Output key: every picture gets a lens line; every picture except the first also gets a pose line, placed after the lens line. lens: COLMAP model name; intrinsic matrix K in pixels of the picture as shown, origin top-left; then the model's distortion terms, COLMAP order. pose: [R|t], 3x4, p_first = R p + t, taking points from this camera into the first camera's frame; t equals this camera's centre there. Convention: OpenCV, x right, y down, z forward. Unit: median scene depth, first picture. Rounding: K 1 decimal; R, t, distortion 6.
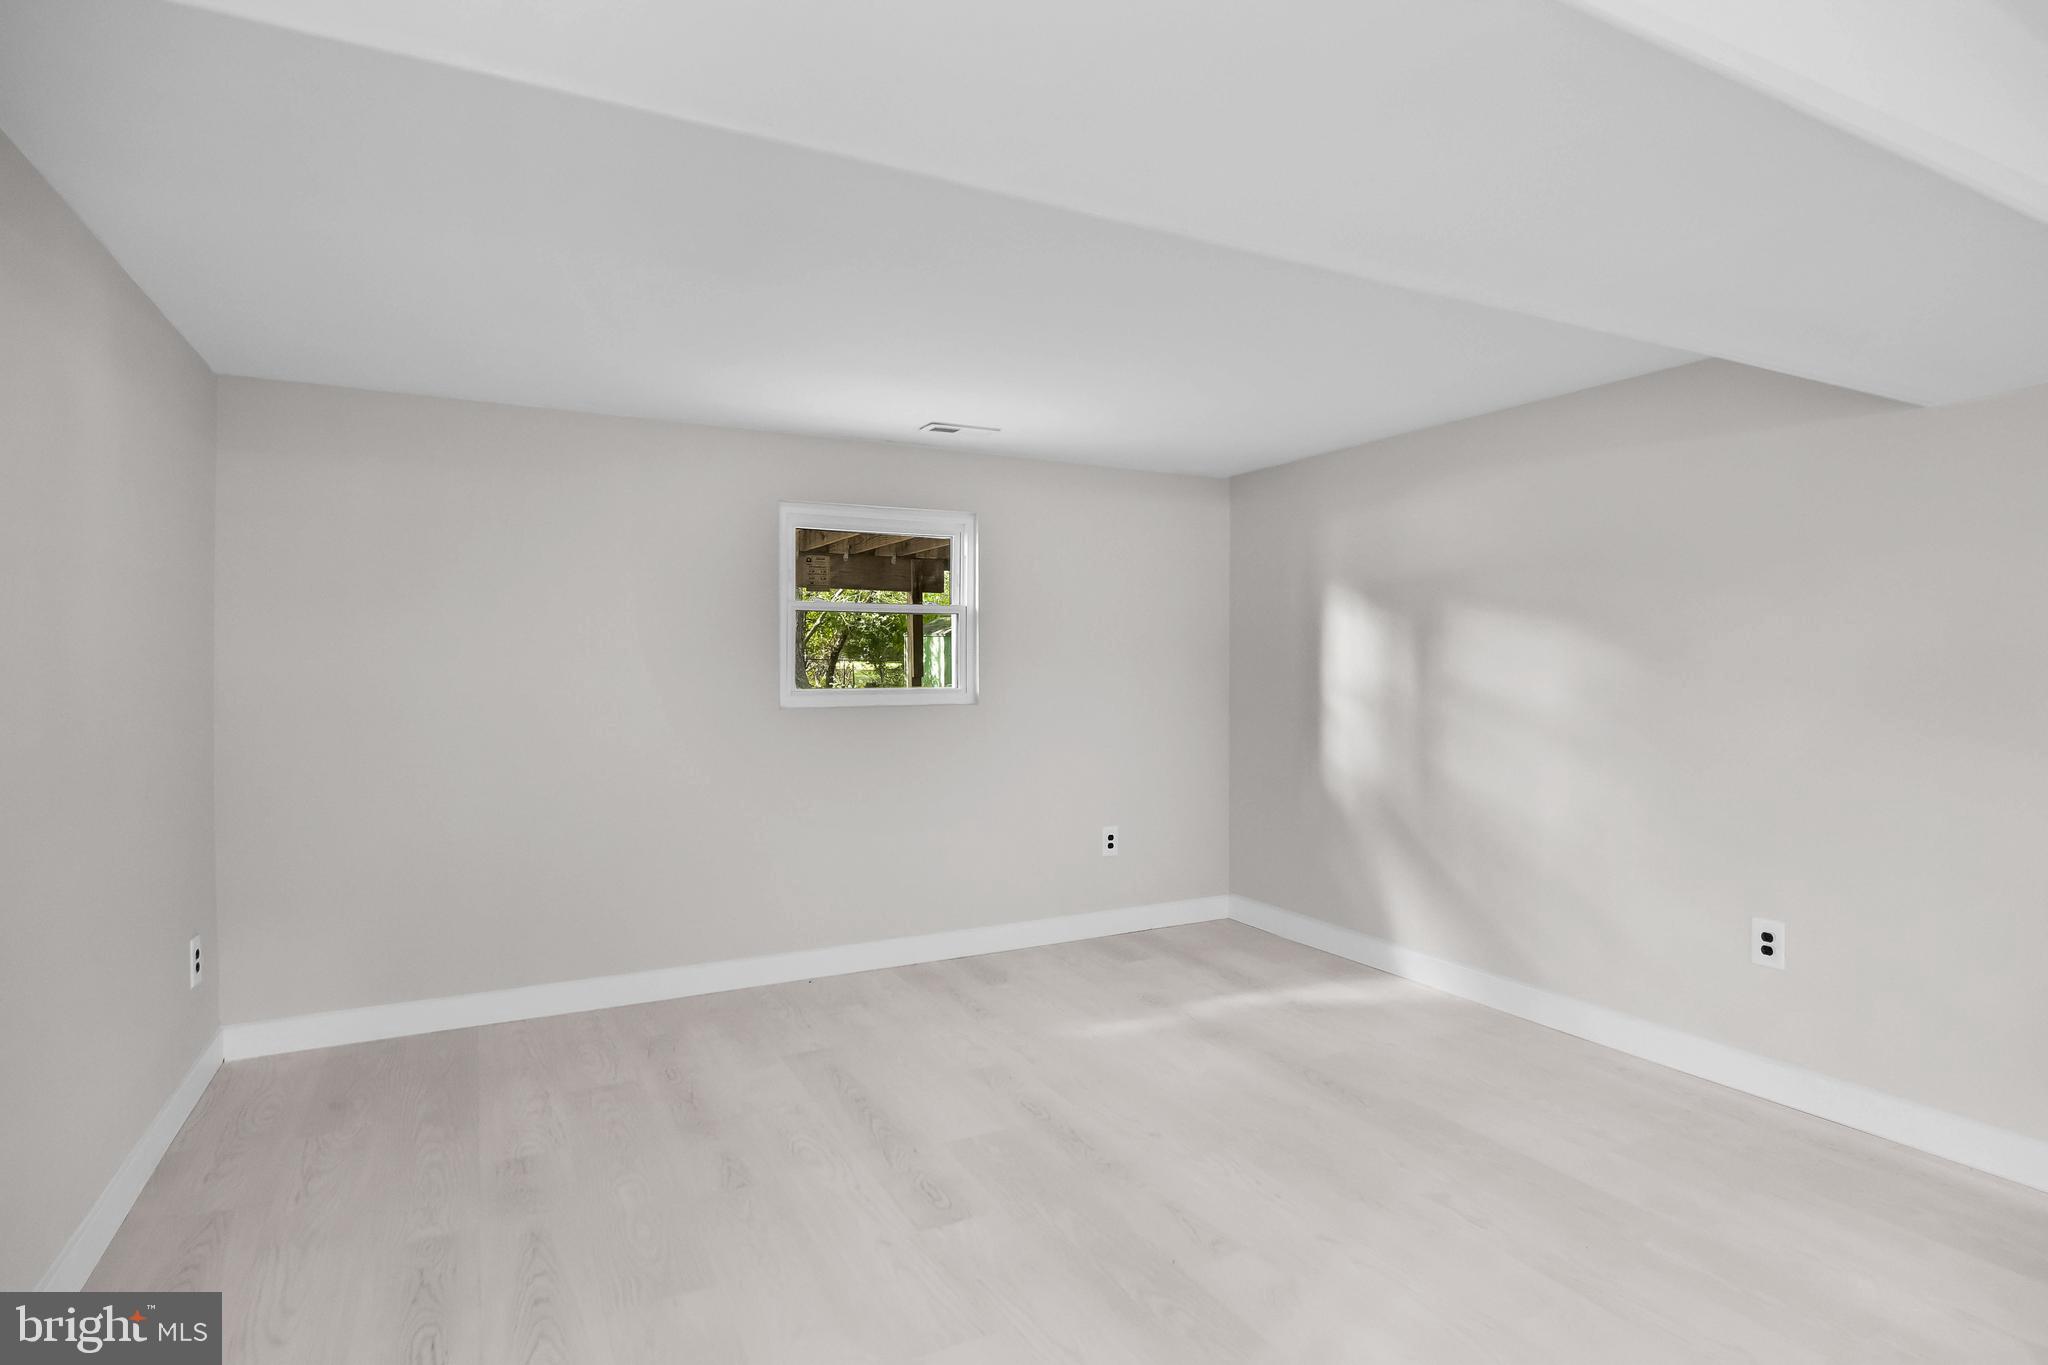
lens RADIAL K [[1065.1, 0, 1039.6], [0, 1065.1, 677.0], [0, 0, 1]] dist [-0.001133, 0.001083]
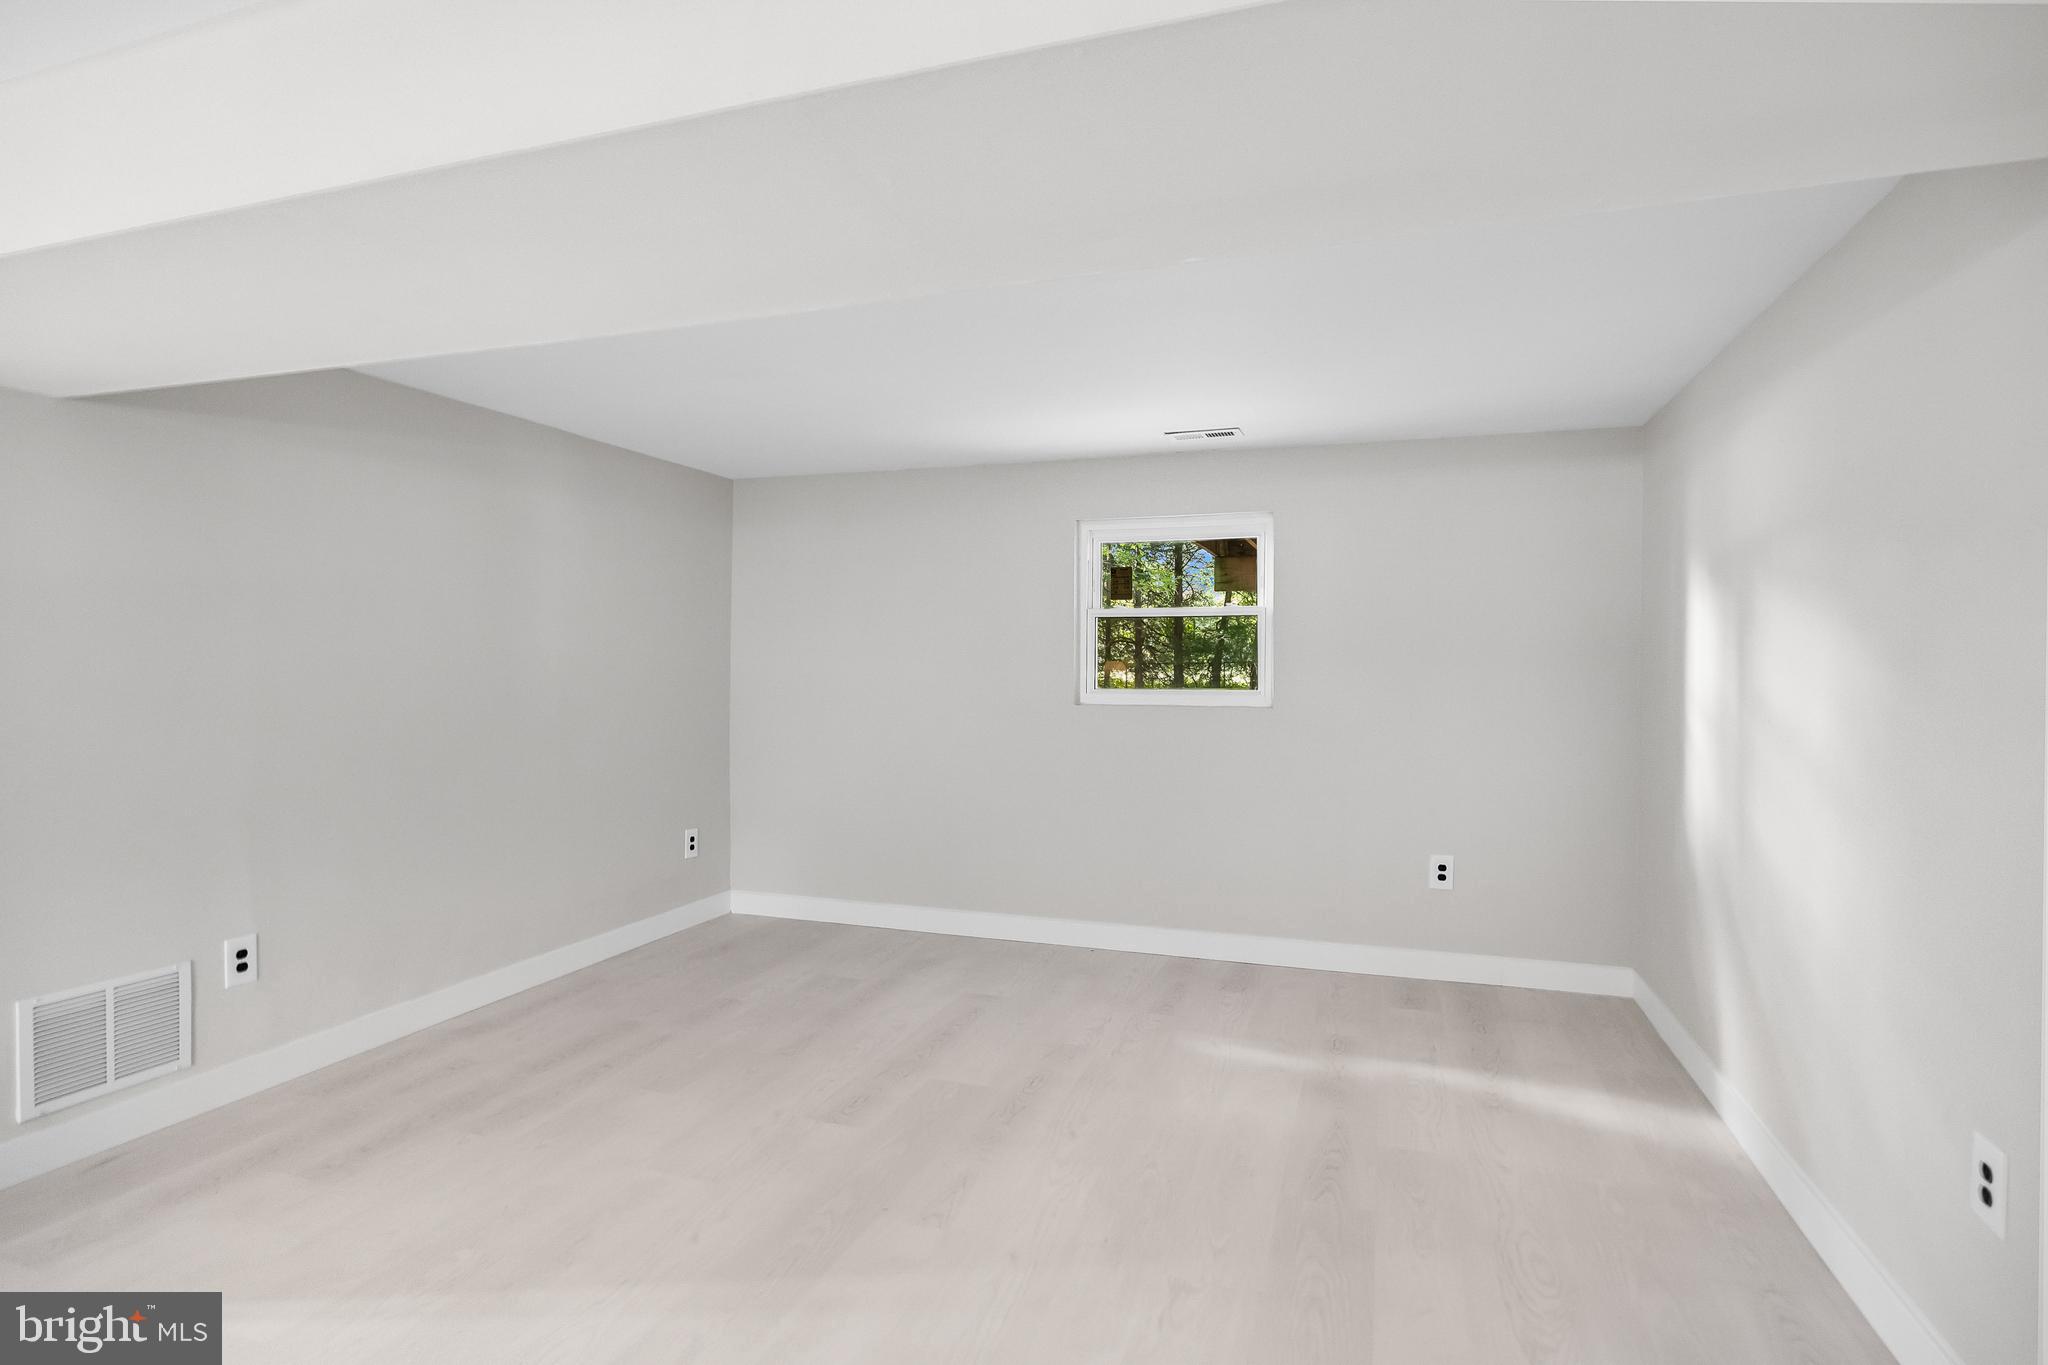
lens RADIAL K [[1065.1, 0, 1036.1], [0, 1065.1, 694.4], [0, 0, 1]] dist [-0.001133, 0.001083]
pose [[0.682127, 0.028805, -0.730666, 0.556266], [-0.016367, 0.999575, 0.024127, -0.008140], [0.731050, -0.004499, 0.682309, 0.195941]]
